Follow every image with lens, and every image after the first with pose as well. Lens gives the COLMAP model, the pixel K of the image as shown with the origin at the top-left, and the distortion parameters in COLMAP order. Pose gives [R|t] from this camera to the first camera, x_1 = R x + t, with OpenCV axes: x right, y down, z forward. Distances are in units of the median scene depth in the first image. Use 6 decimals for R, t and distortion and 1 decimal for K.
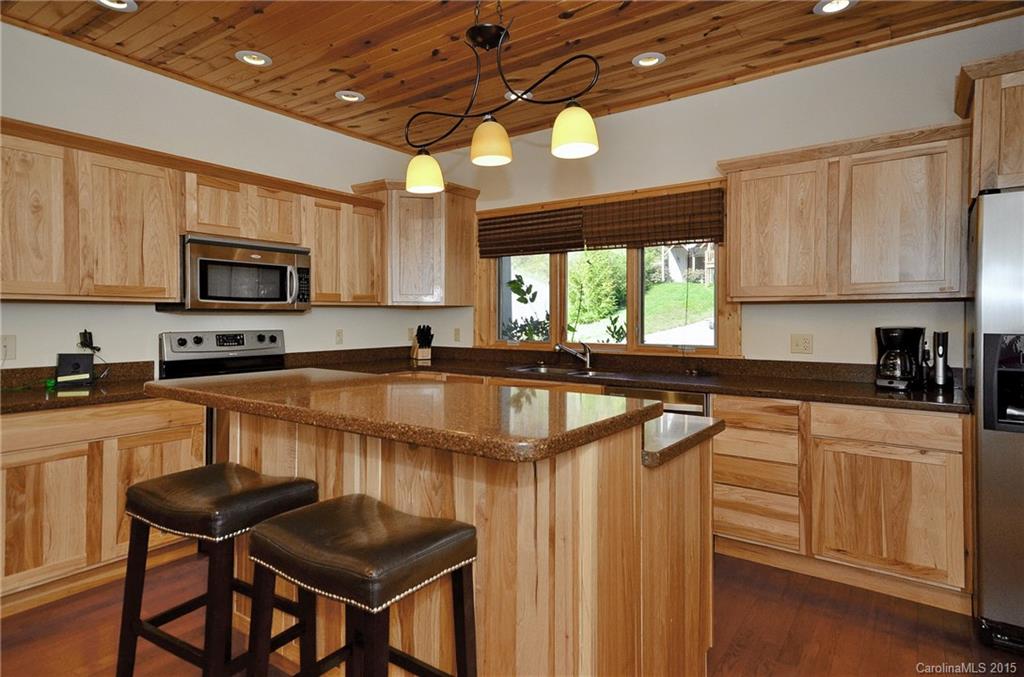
lens RADIAL K [[571.6, 0, 508.7], [0, 571.6, 327.7], [0, 0, 1]] dist [0.033292, -0.001429]
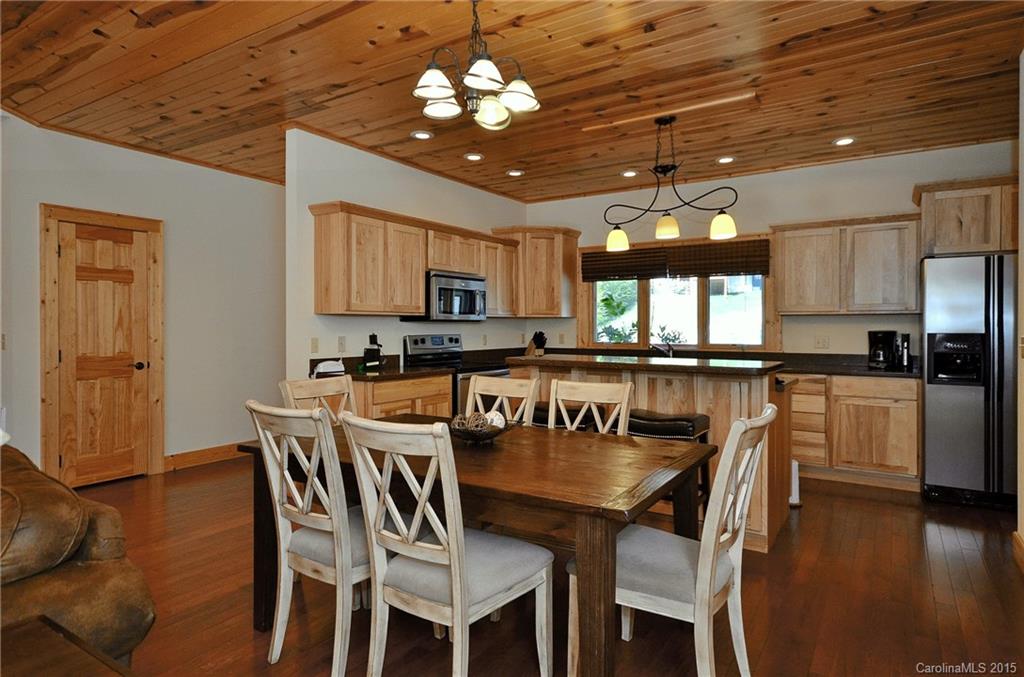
lens RADIAL K [[592.4, 0, 512.0], [0, 592.4, 338.5], [0, 0, 1]] dist [0.000262, 0.002023]
pose [[0.998749, -0.001777, 0.049966, -0.445464], [0.001772, 0.999998, 0.000147, 0.018090], [-0.049966, -0.000059, 0.998751, -0.607311]]
